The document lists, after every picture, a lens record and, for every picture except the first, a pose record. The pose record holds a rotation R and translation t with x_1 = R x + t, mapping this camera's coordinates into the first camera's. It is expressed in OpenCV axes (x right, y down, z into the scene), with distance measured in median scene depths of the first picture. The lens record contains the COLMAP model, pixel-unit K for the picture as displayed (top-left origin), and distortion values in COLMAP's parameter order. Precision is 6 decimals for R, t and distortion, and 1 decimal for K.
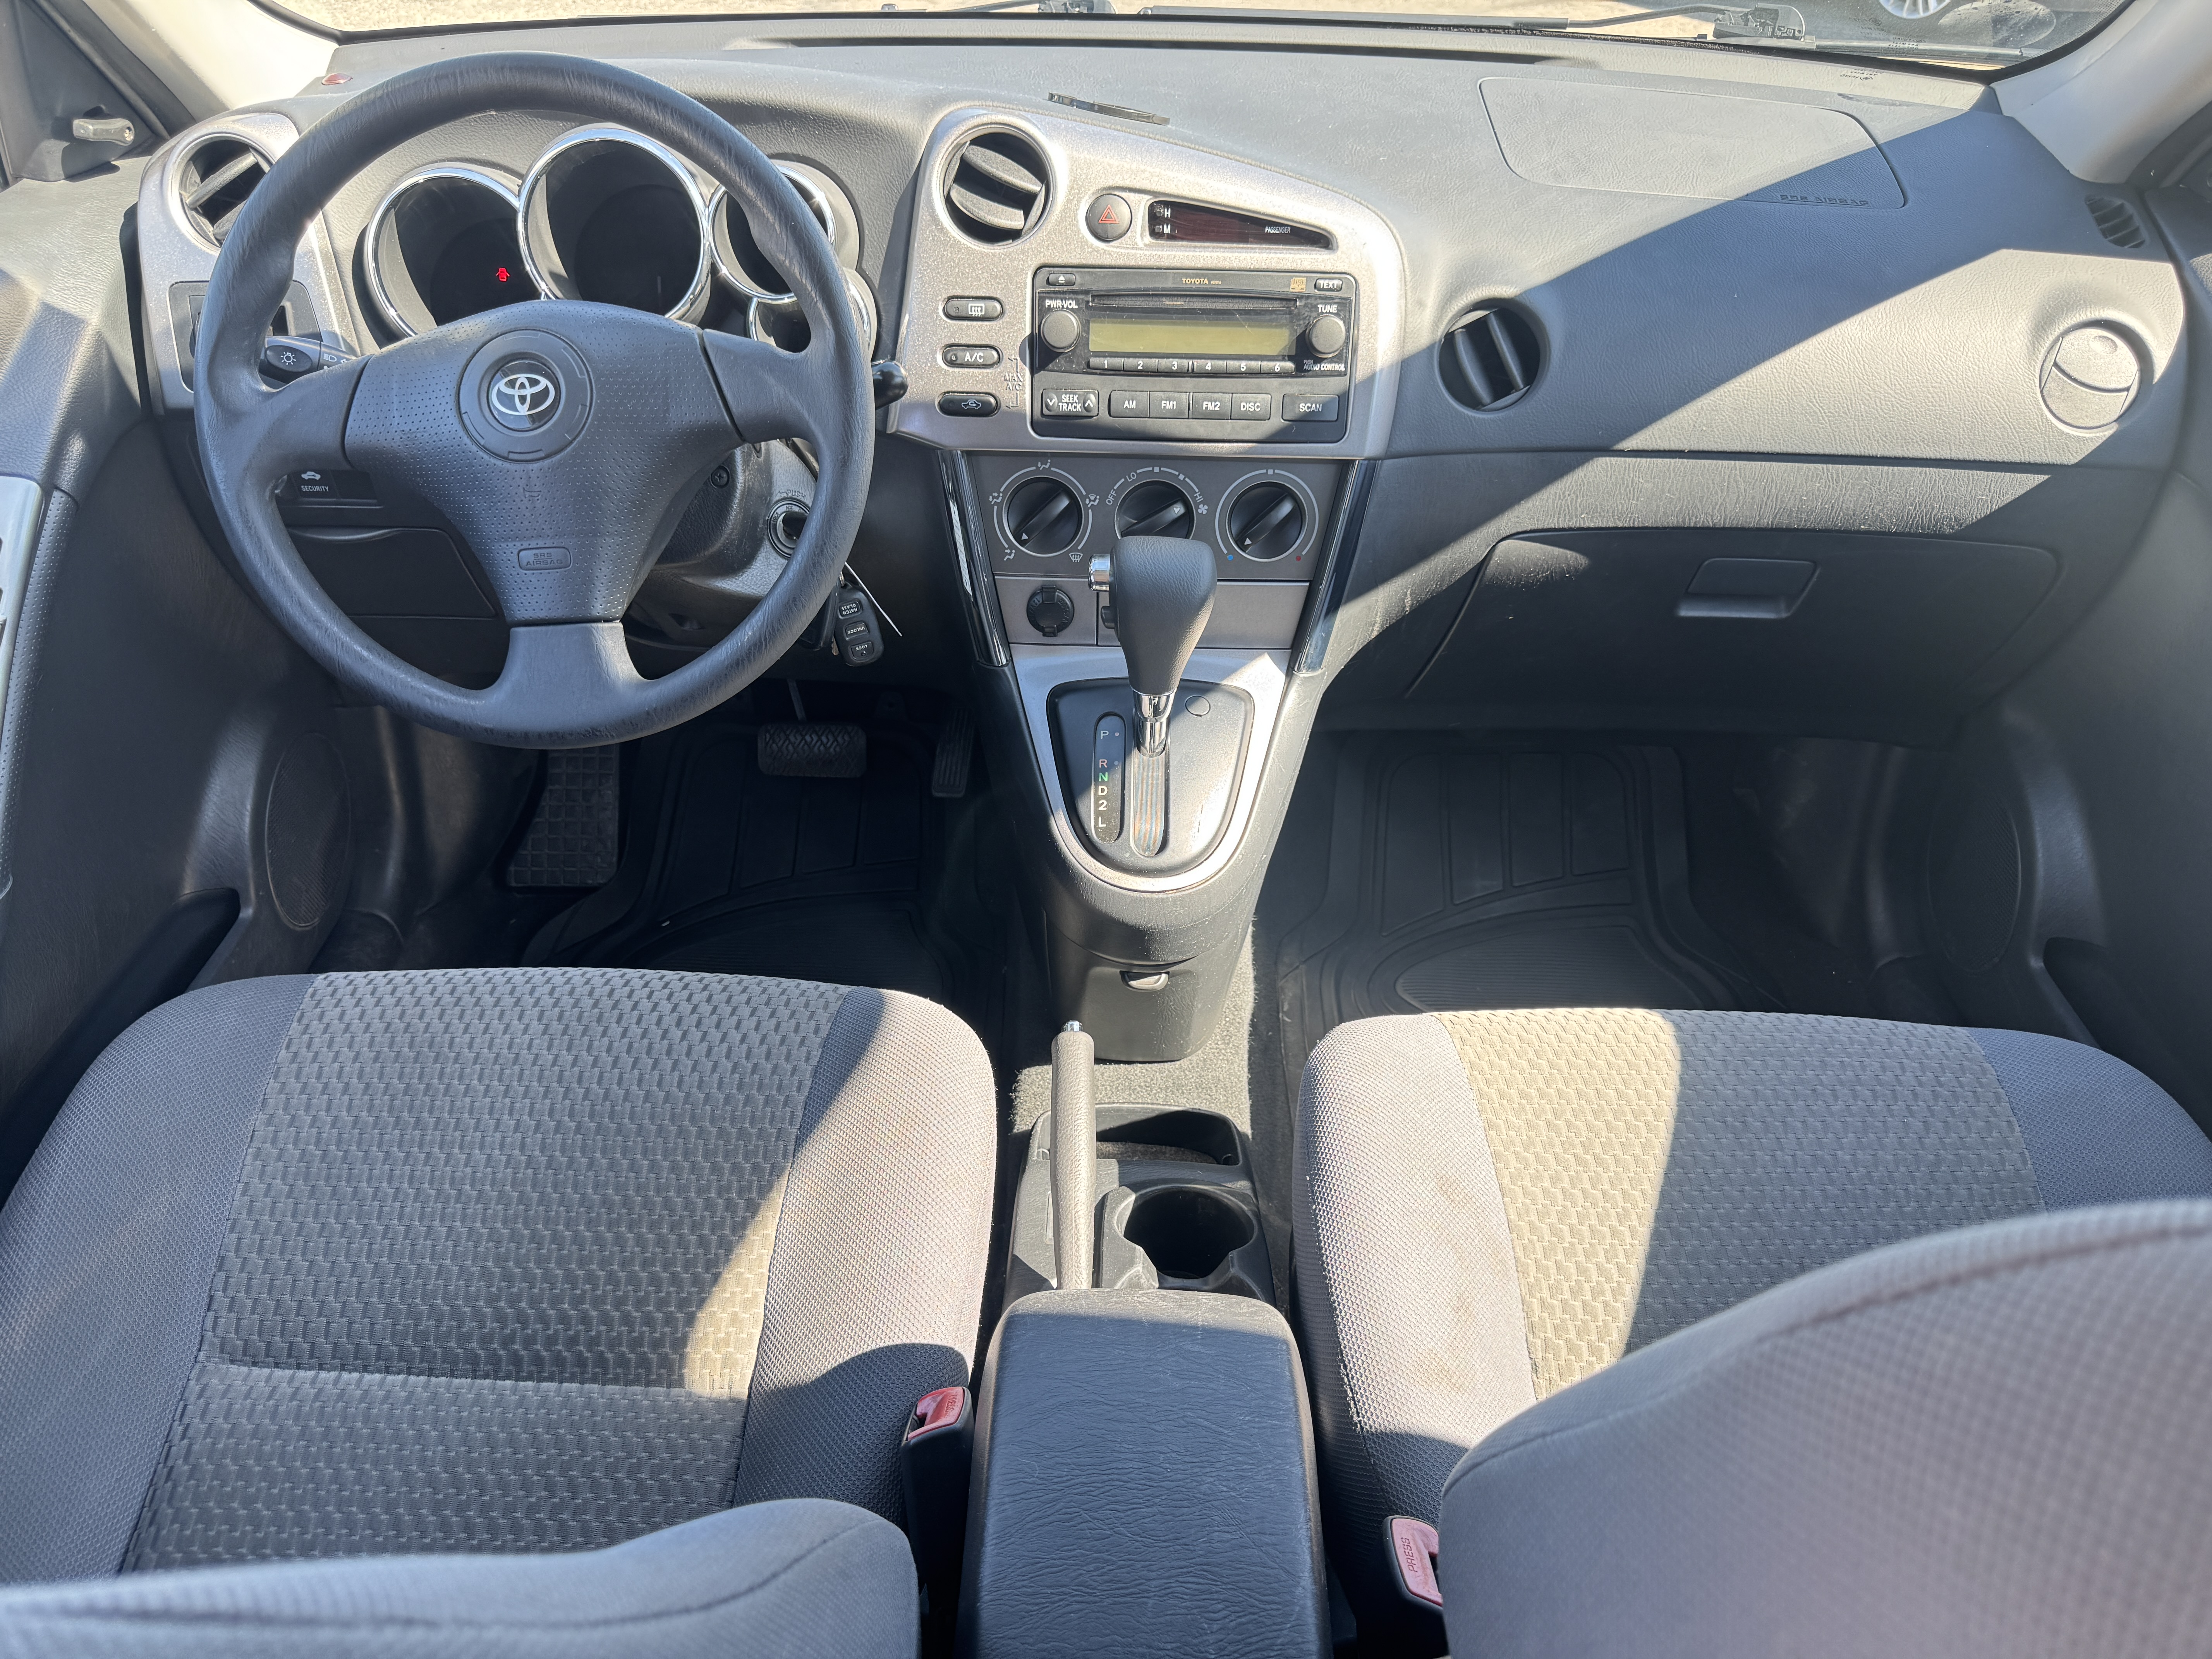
lens RADIAL K [[1549.8, 0, 1105.9], [0, 1549.8, 827.9], [0, 0, 1]] dist [0.012137, -0.022729]
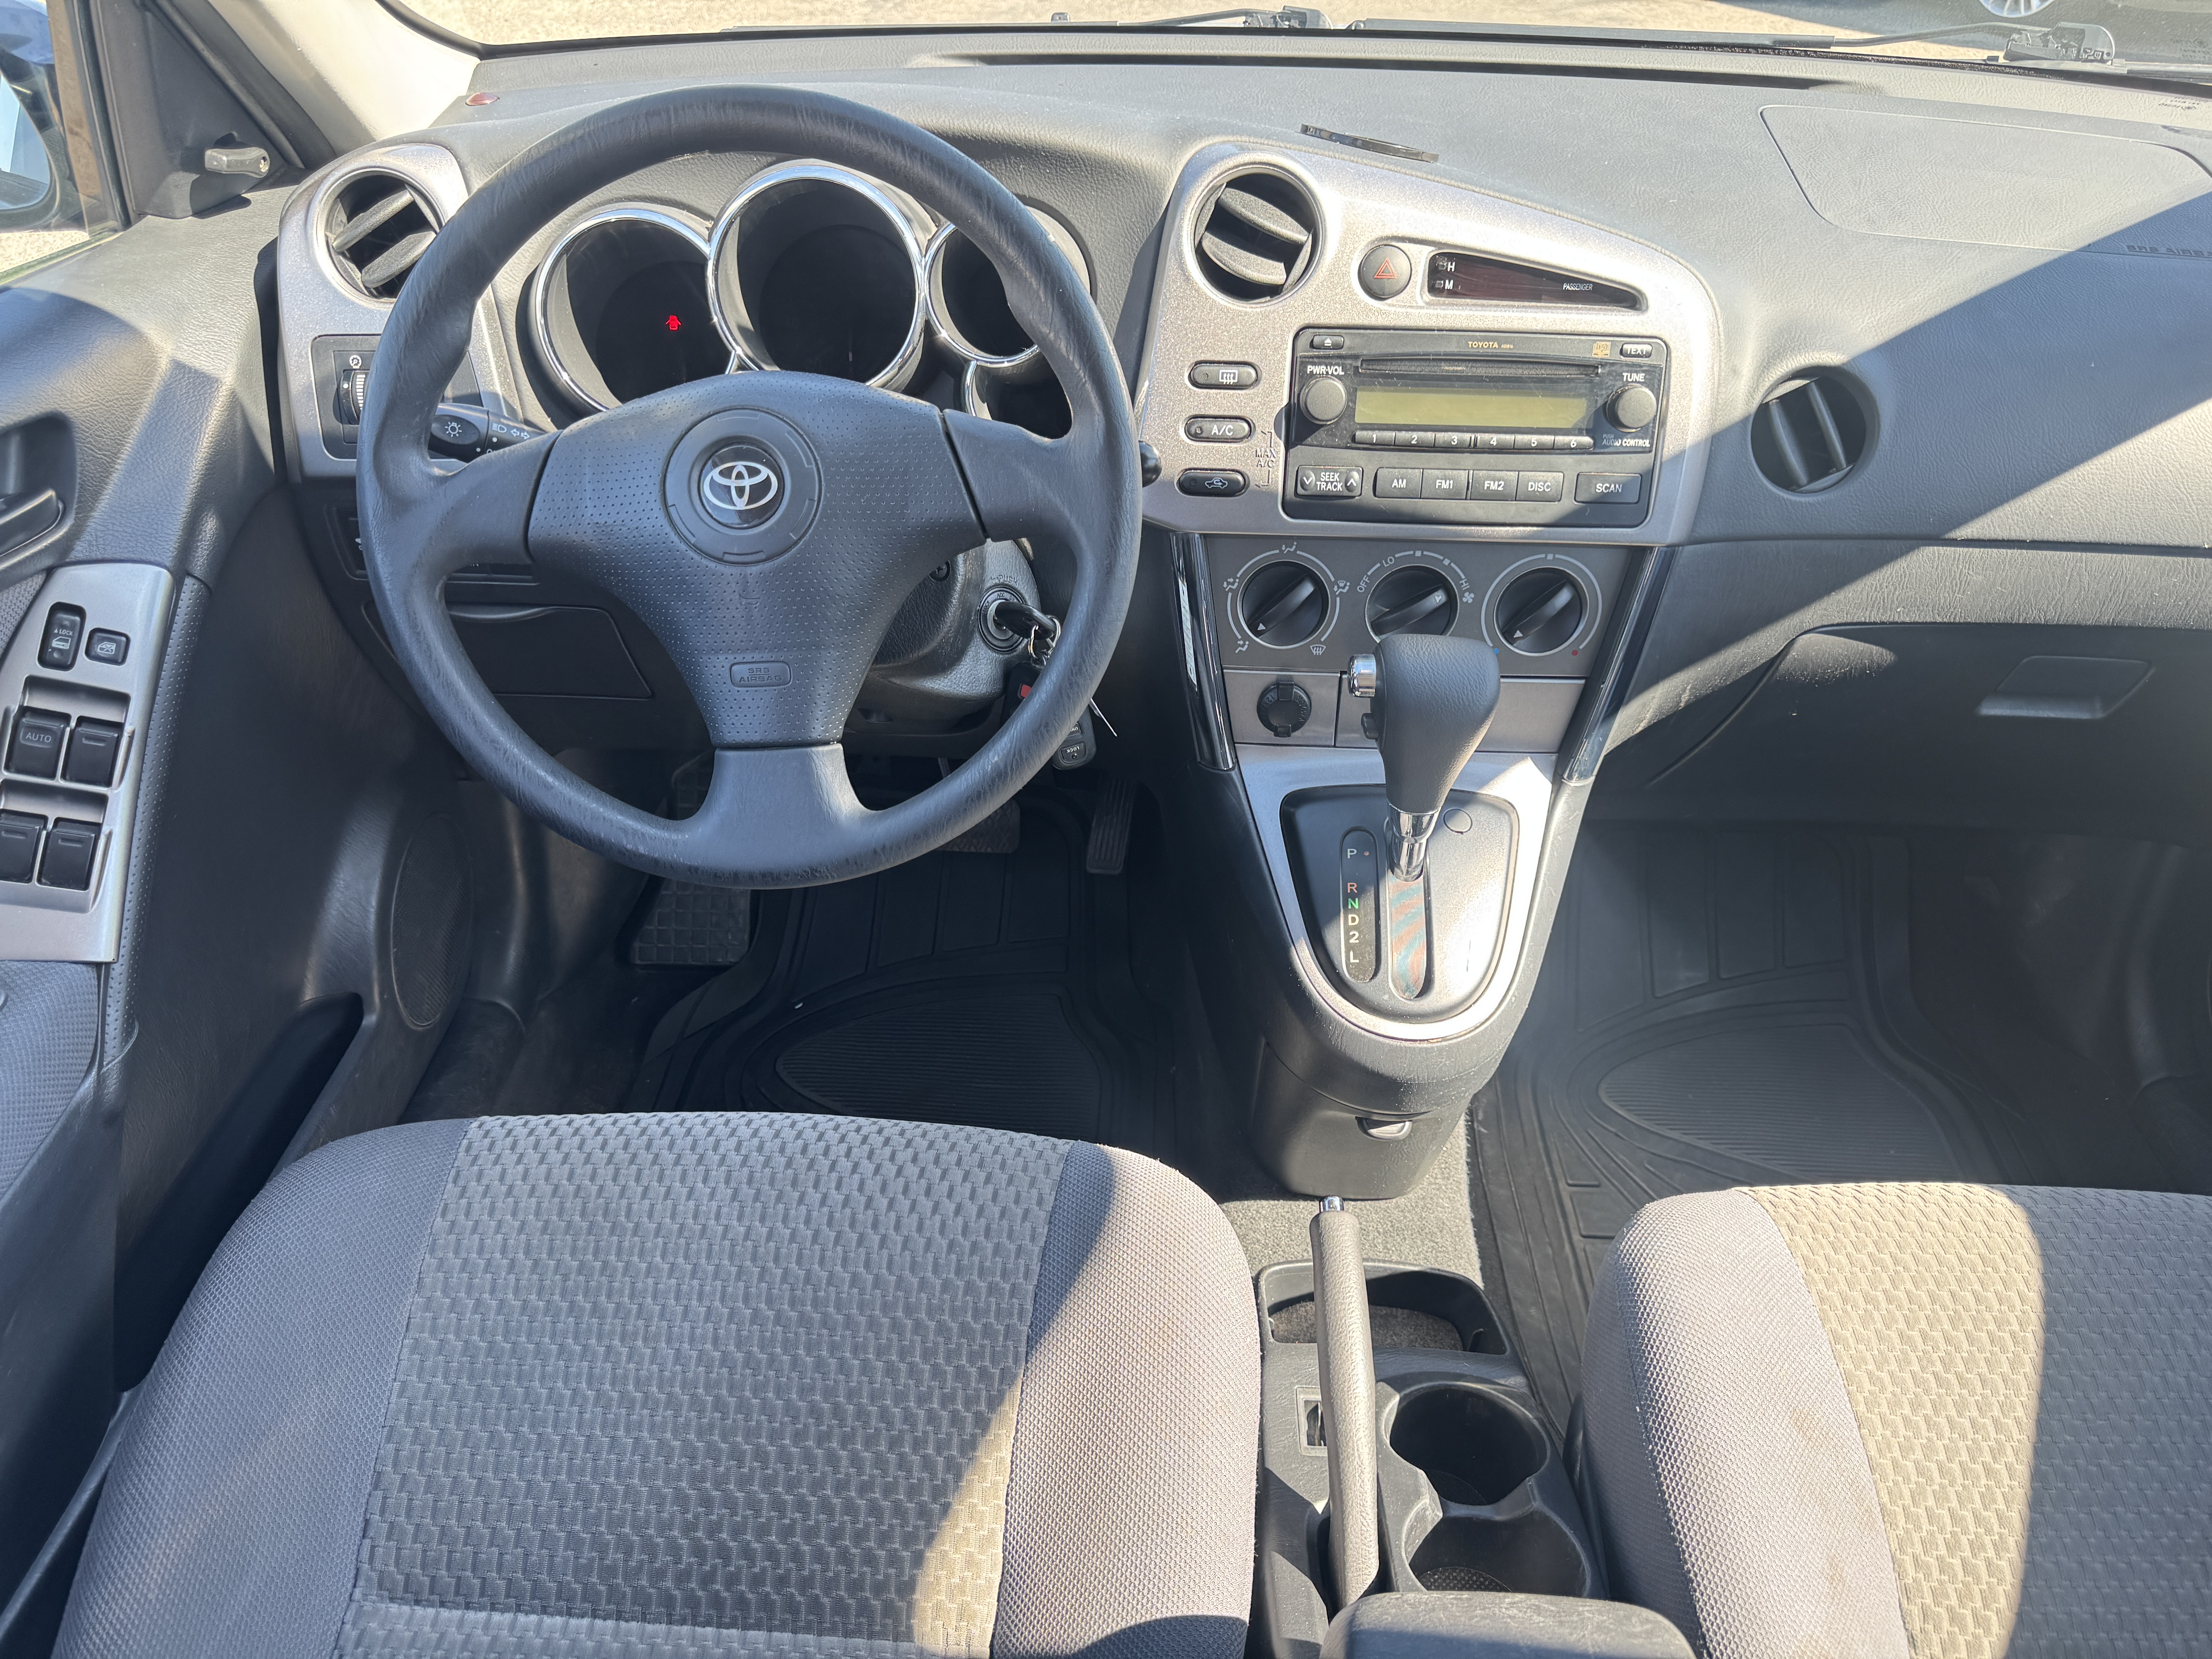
lens RADIAL K [[1549.8, 0, 1113.6], [0, 1549.8, 830.2], [0, 0, 1]] dist [0.012137, -0.022729]
pose [[0.999776, 0.013028, -0.016695, -0.130673], [-0.012926, 0.999897, 0.006210, -0.082663], [0.016774, -0.005992, 0.999841, 0.123759]]
